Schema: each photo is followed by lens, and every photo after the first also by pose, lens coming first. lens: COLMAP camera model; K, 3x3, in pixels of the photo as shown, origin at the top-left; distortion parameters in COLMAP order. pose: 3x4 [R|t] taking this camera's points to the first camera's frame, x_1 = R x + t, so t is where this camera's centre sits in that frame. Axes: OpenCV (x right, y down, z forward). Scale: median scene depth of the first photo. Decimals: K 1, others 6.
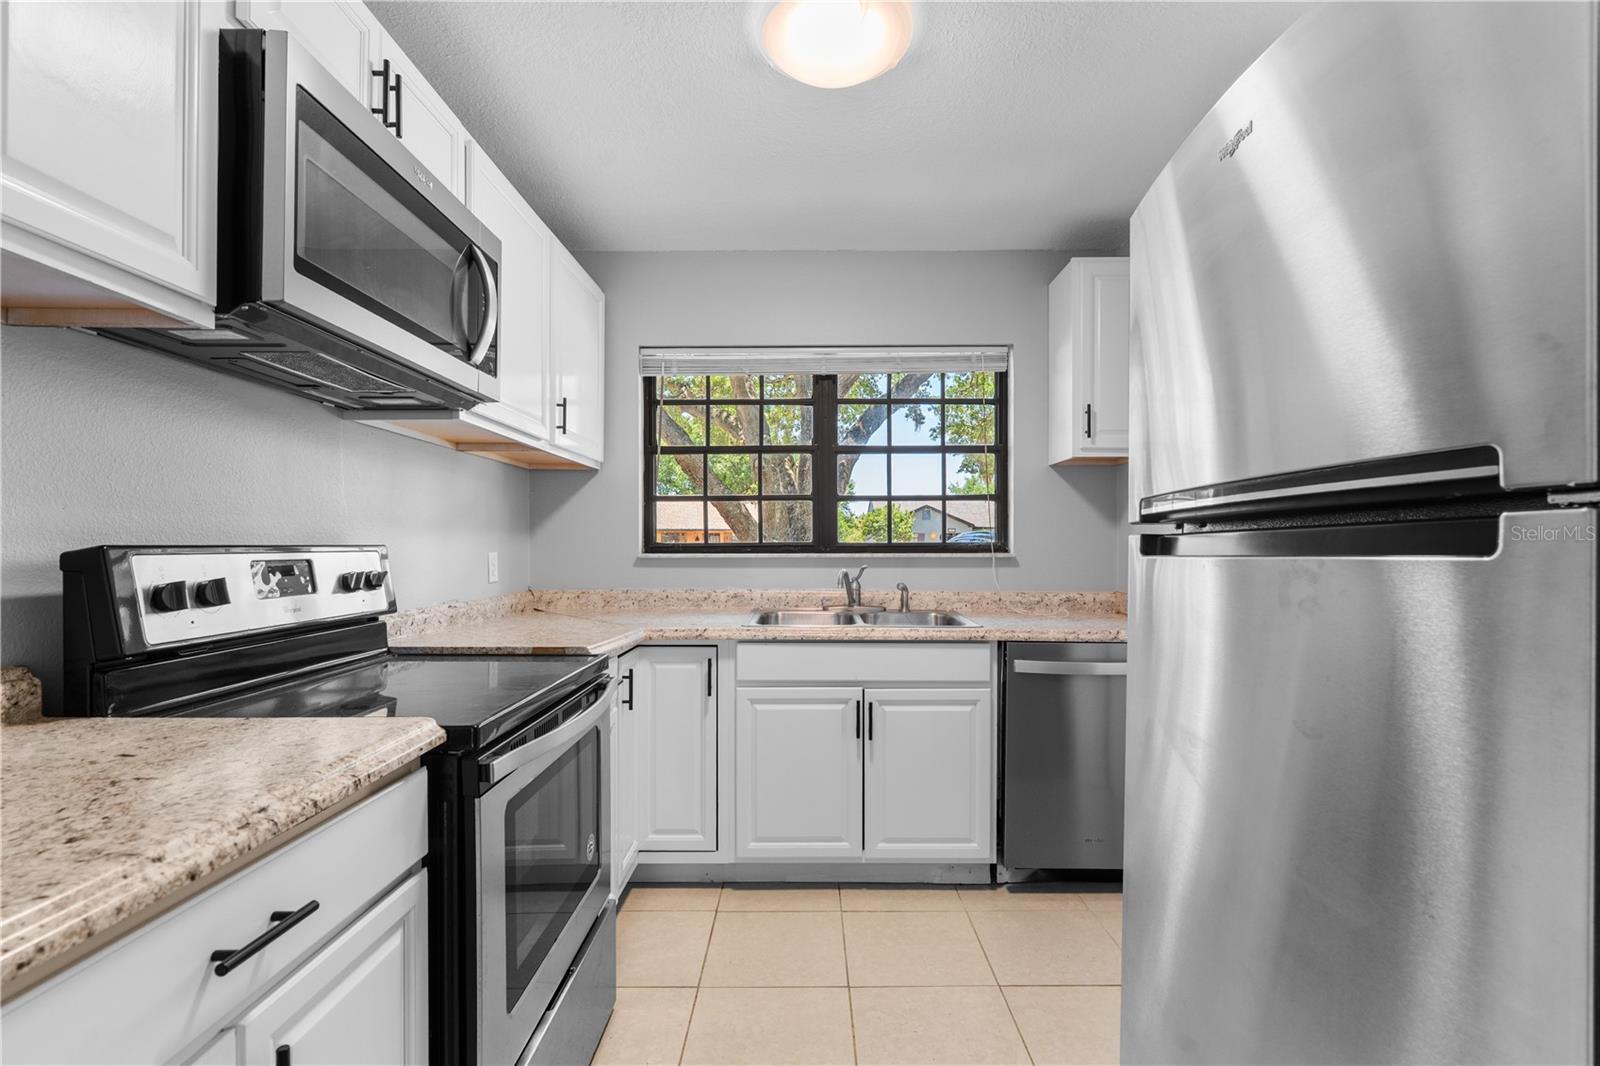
lens RADIAL K [[731.8, 0, 811.5], [0, 731.8, 547.7], [0, 0, 1]] dist [0.000628, 0.000139]
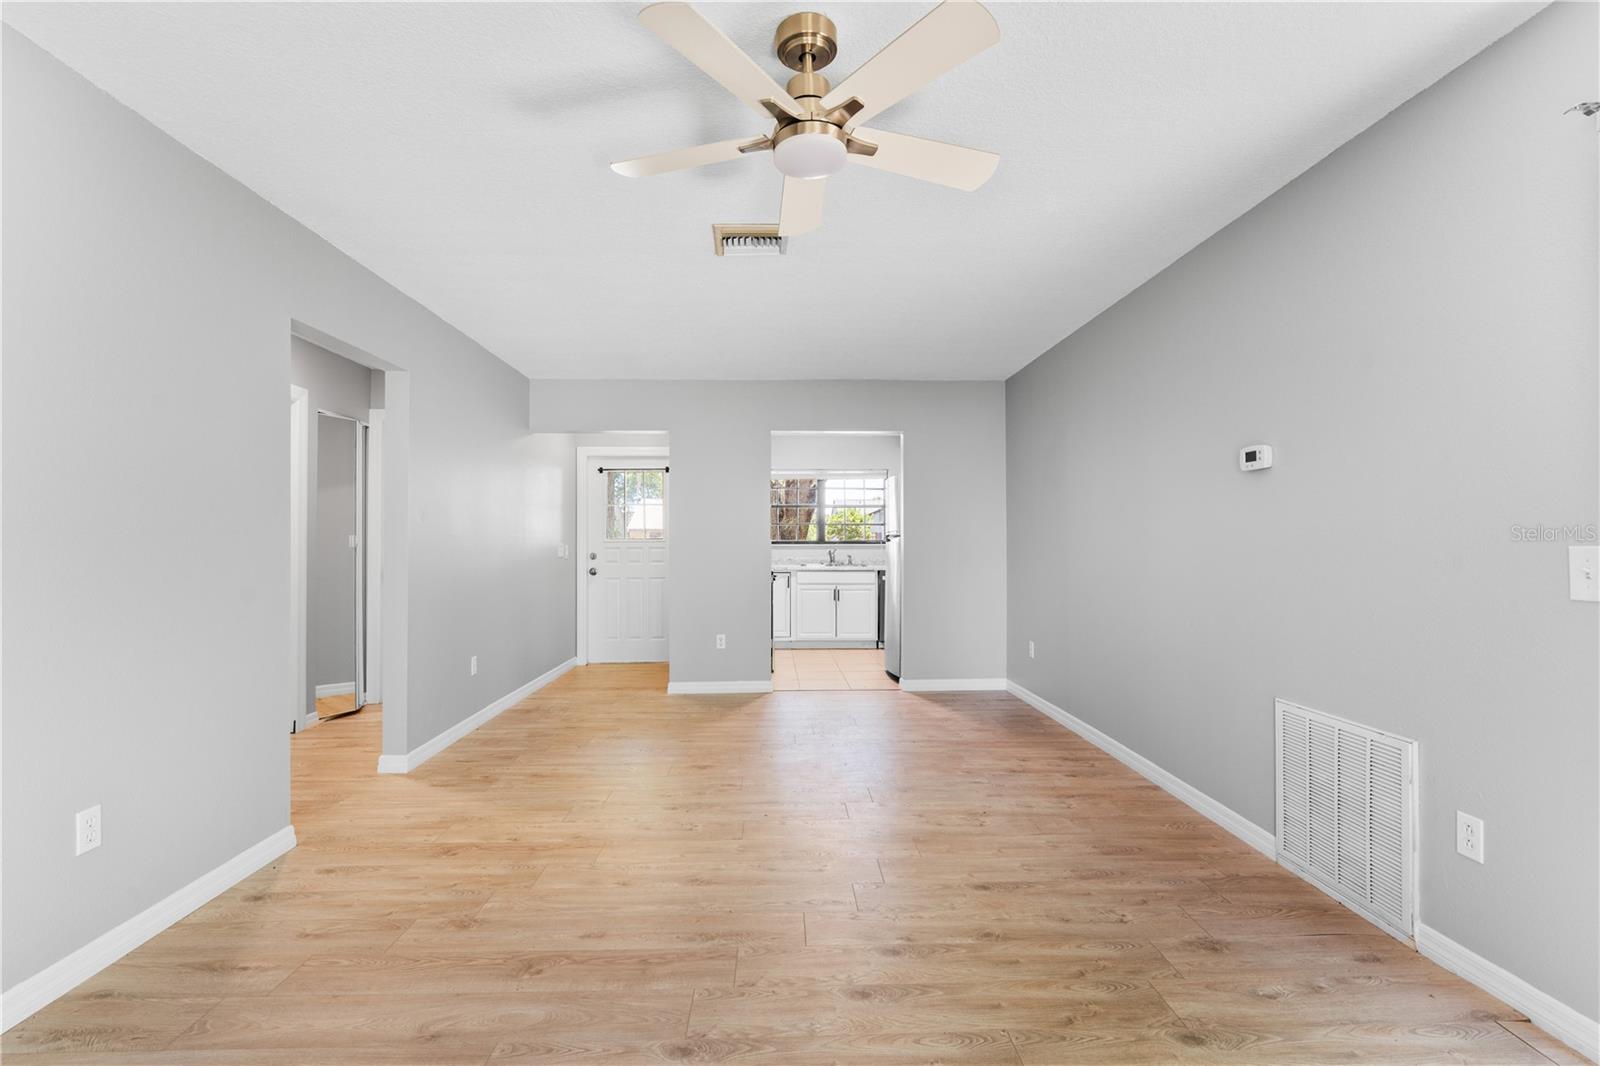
lens RADIAL K [[729.8, 0, 796.1], [0, 729.8, 532.8], [0, 0, 1]] dist [-0.013483, 0.007459]
pose [[0.999593, -0.000587, 0.028539, -0.175437], [0.001047, 0.999870, -0.016114, 0.011360], [-0.028526, 0.016137, 0.999463, -1.964563]]
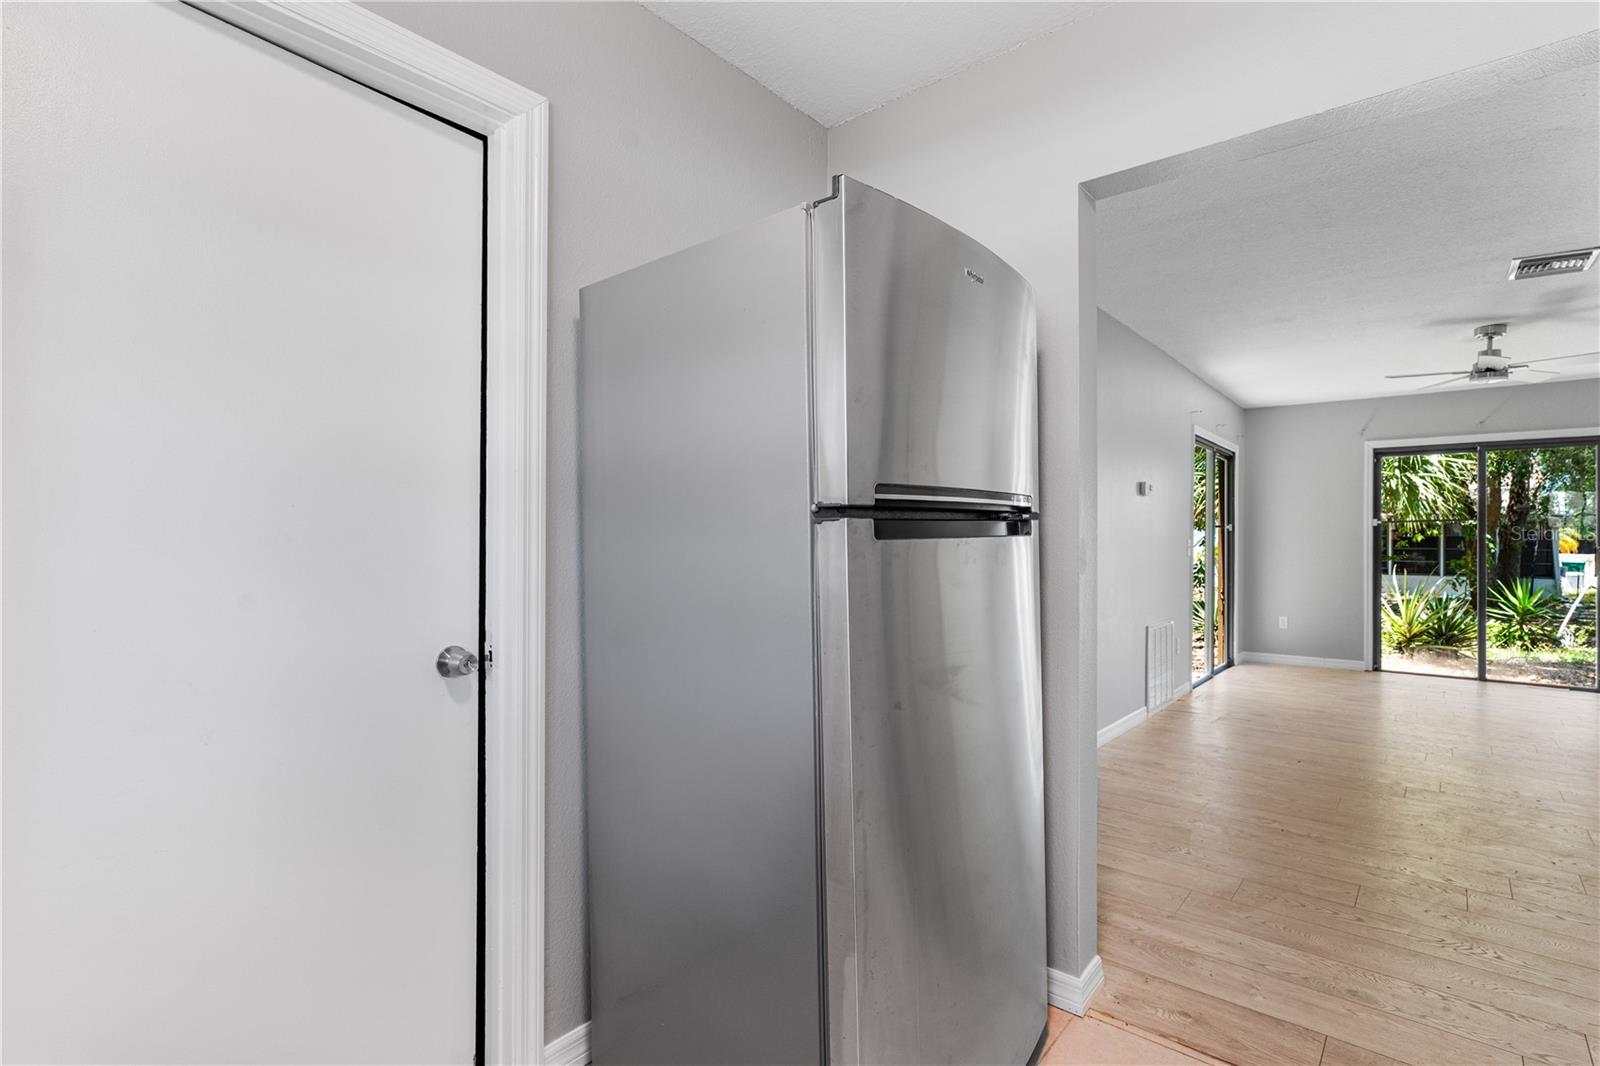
lens RADIAL K [[749.5, 0, 879.0], [0, 749.5, 535.2], [0, 0, 1]] dist [0.000610, 0.000544]
pose [[-0.796217, -0.000528, 0.605011, -0.074571], [-0.000652, 1.000000, 0.000014, 0.001564], [-0.605011, -0.000383, -0.796217, 0.786322]]
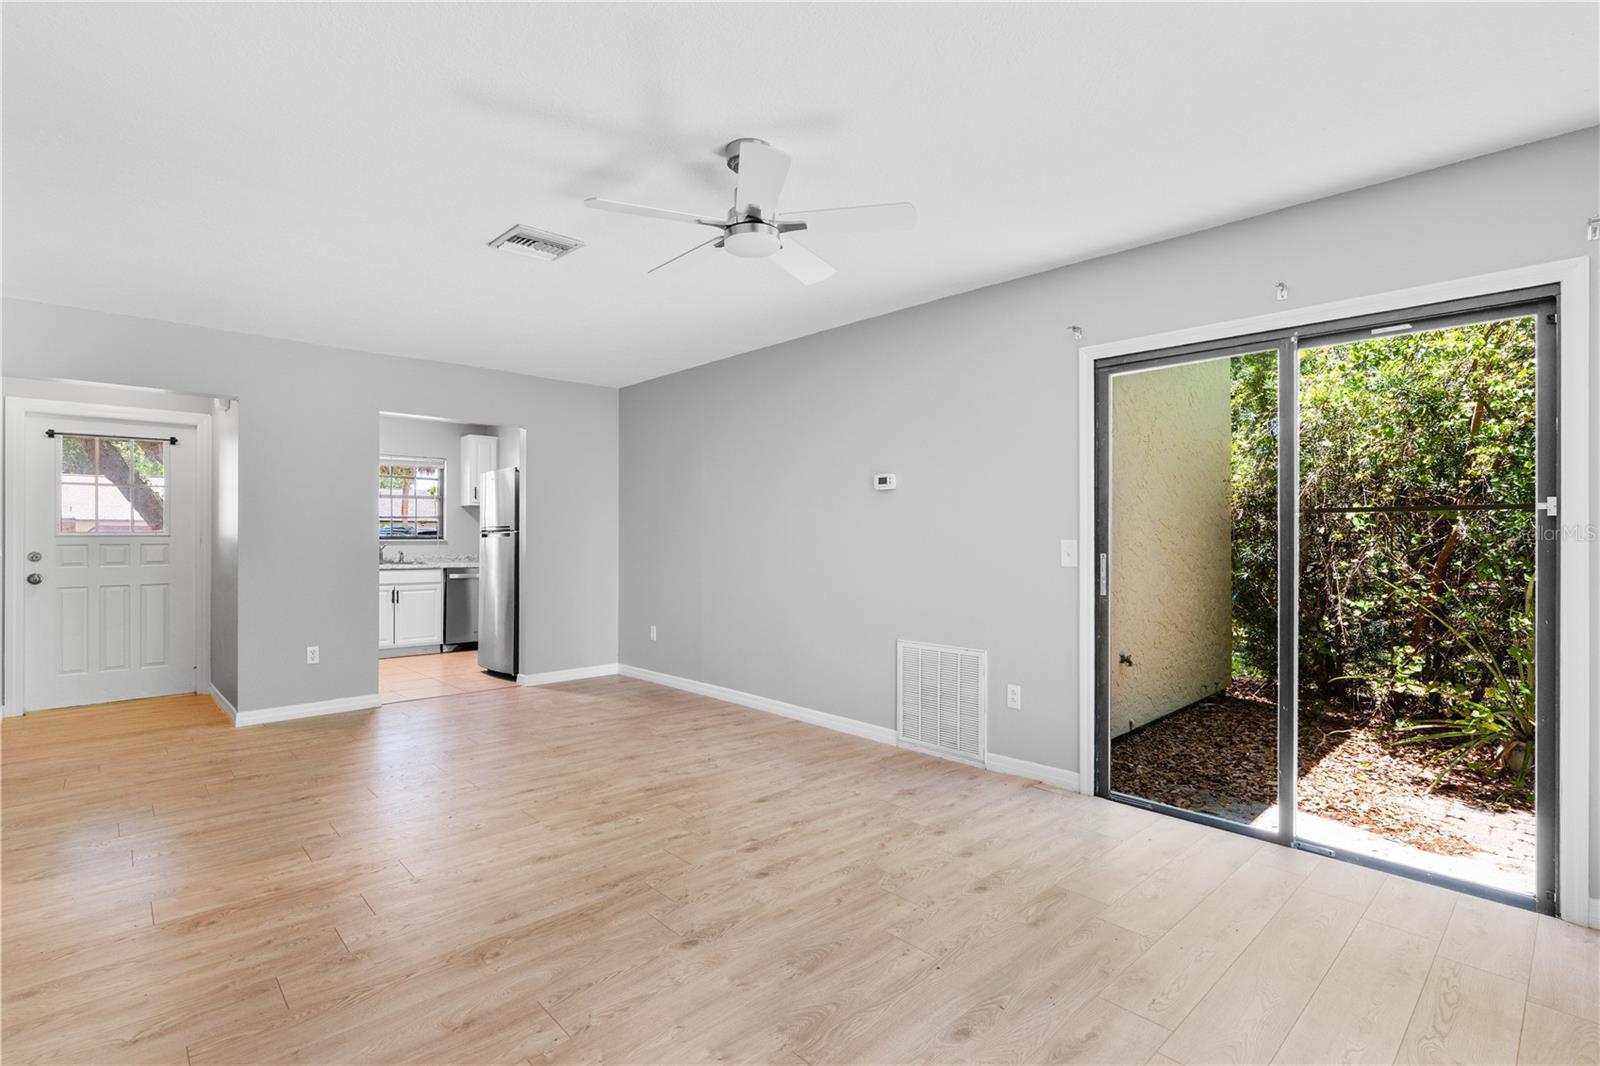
lens RADIAL K [[759.9, 0, 807.2], [0, 759.9, 533.8], [0, 0, 1]] dist [-0.003447, -0.000005]
pose [[0.725131, 0.004412, 0.688597, -0.713655], [0.001281, 0.999969, -0.007755, 0.012260], [-0.688610, 0.006506, 0.725103, -2.012341]]
